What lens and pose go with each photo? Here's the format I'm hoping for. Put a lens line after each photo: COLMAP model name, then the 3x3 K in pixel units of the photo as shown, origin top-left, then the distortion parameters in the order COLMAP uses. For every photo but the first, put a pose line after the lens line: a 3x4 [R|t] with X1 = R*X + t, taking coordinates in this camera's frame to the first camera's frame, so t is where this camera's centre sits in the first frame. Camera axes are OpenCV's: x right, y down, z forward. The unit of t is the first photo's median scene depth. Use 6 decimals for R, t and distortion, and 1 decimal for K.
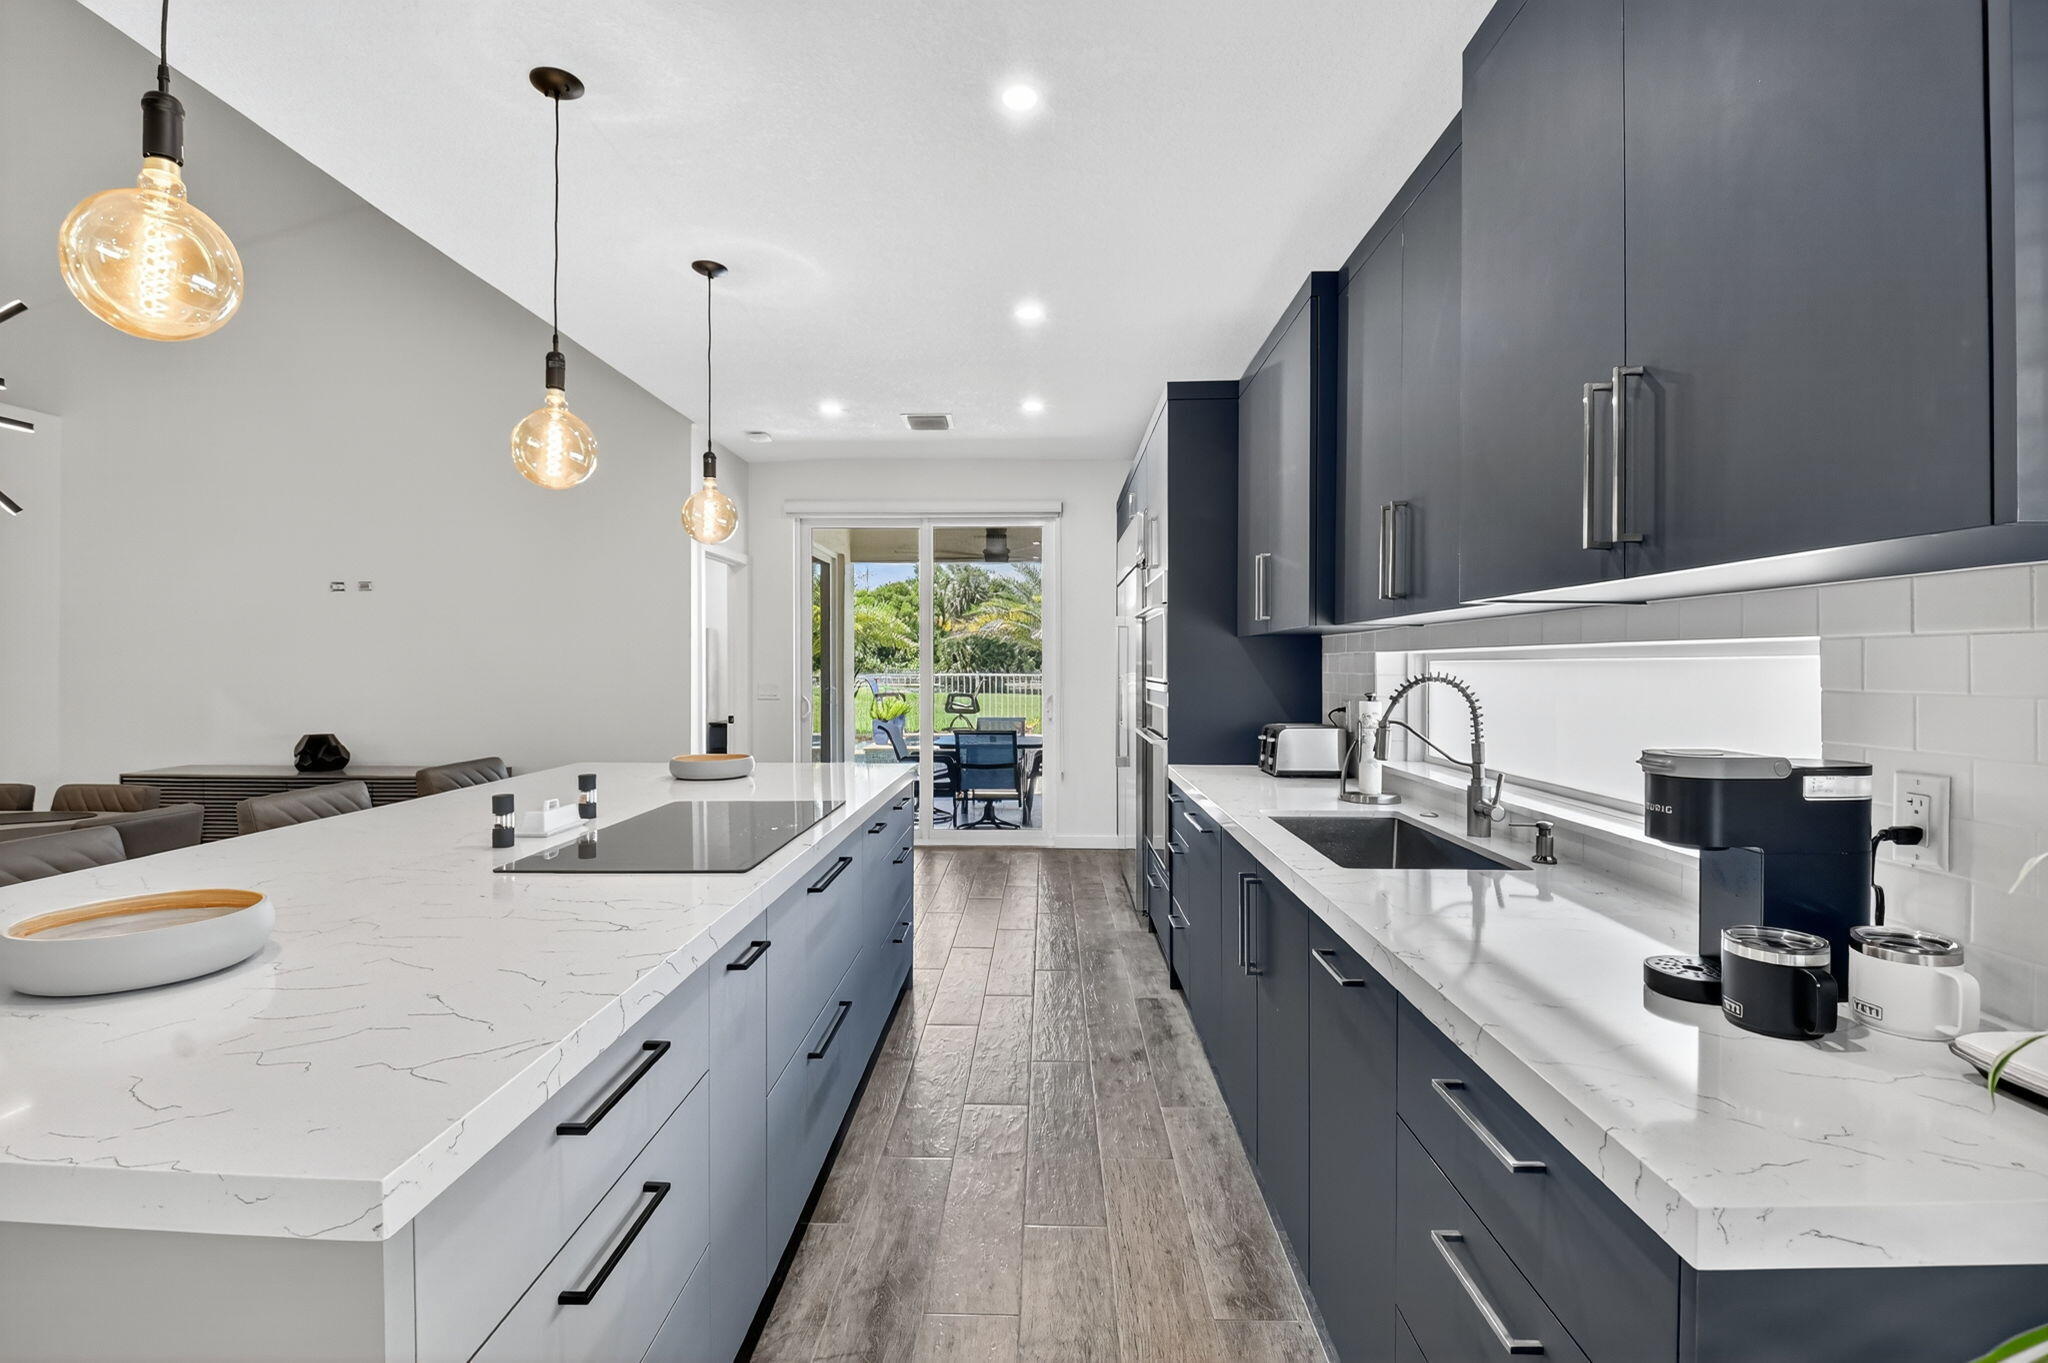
lens RADIAL K [[914.9, 0, 1015.0], [0, 914.9, 658.9], [0, 0, 1]] dist [0.002605, -0.014796]
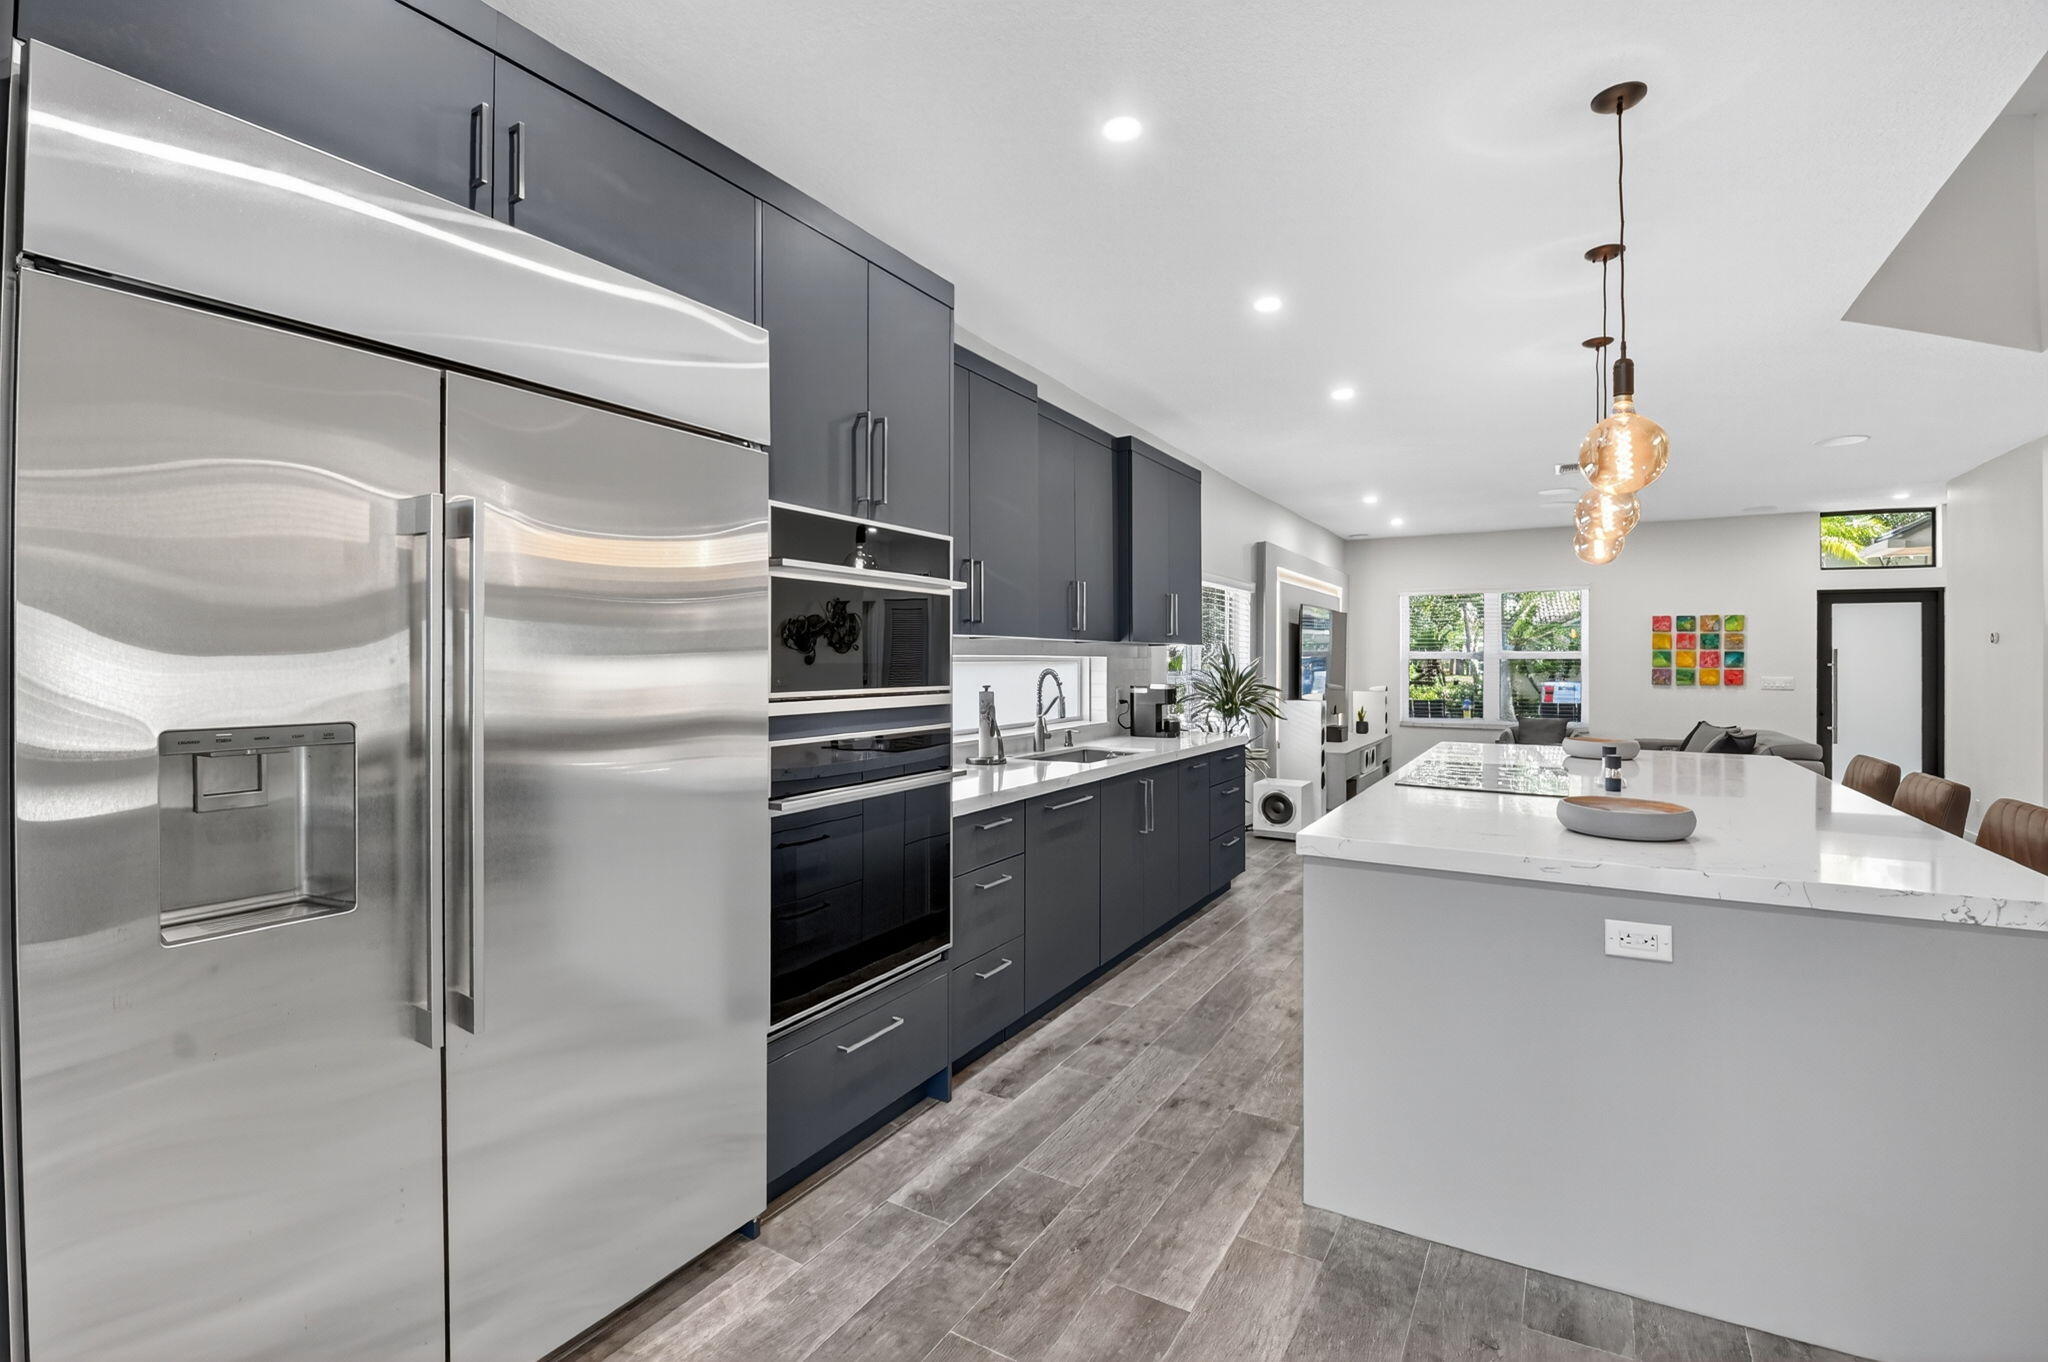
lens RADIAL K [[907.1, 0, 1015.9], [0, 907.1, 665.4], [0, 0, 1]] dist [0.040237, -0.055664]
pose [[-0.874235, -0.001984, 0.485498, -0.243193], [-0.002933, 0.999995, -0.001194, 0.007005], [-0.485493, -0.002468, -0.874237, 1.668910]]
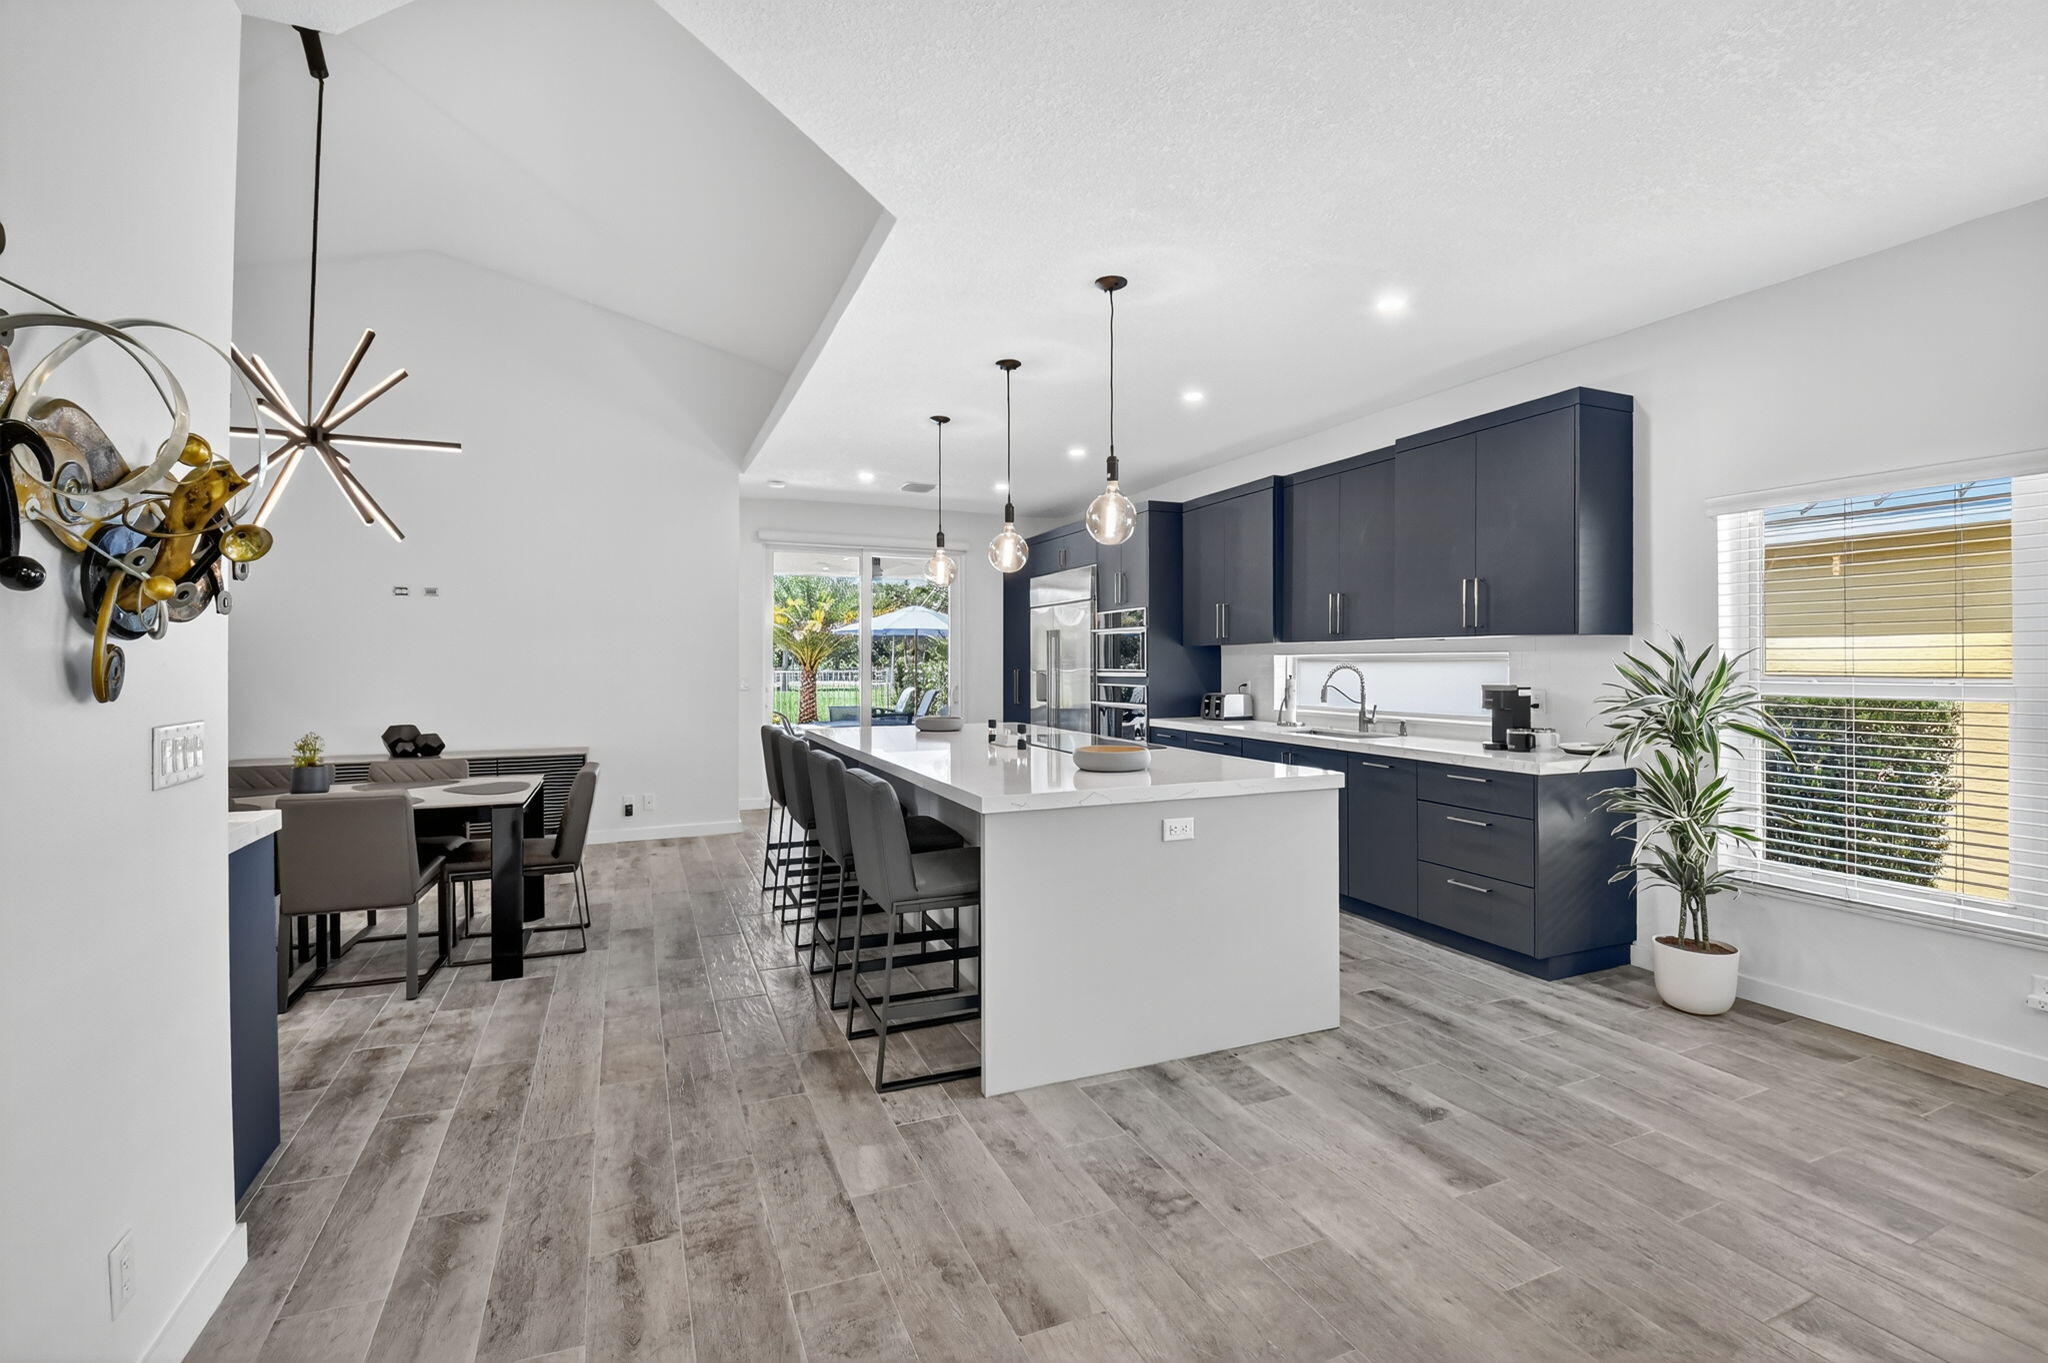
lens RADIAL K [[914.9, 0, 1015.0], [0, 914.9, 658.9], [0, 0, 1]] dist [0.002605, -0.014796]
pose [[0.907337, 0.001365, 0.420402, -0.822136], [-0.002443, 0.999995, 0.002027, -0.002069], [-0.420397, -0.002866, 0.907336, -0.493699]]
